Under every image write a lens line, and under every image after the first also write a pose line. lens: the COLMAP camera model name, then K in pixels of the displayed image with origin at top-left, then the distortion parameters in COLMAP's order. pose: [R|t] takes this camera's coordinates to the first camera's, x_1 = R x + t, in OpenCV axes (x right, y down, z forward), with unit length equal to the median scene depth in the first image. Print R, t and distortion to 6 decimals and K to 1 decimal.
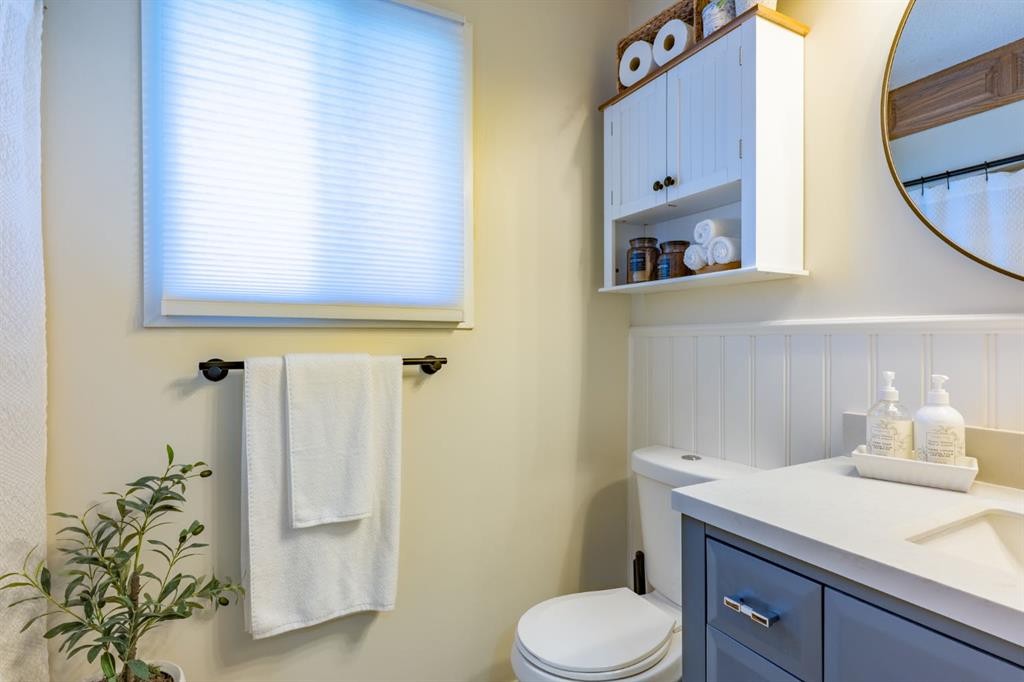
lens RADIAL K [[486.9, 0, 508.5], [0, 486.9, 341.7], [0, 0, 1]] dist [0.000833, 0.000689]
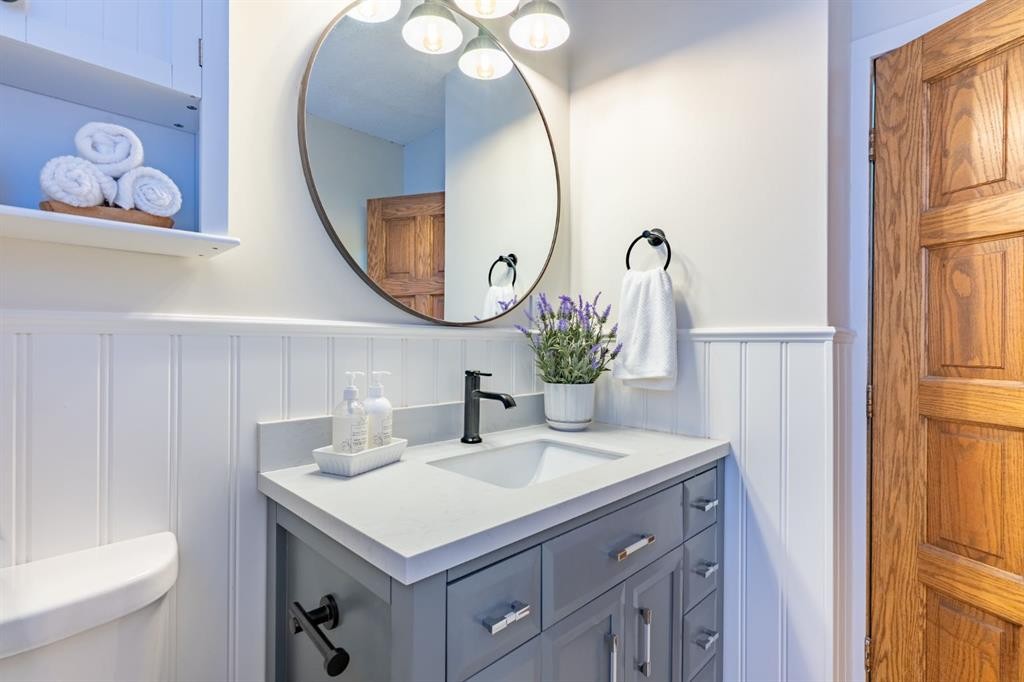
lens RADIAL K [[486.9, 0, 508.5], [0, 486.9, 341.7], [0, 0, 1]] dist [0.000833, 0.000689]
pose [[-0.286099, 0.002481, 0.958197, -0.275548], [-0.000060, 0.999997, -0.002607, -0.000878], [-0.958200, -0.000803, -0.286097, 0.786095]]
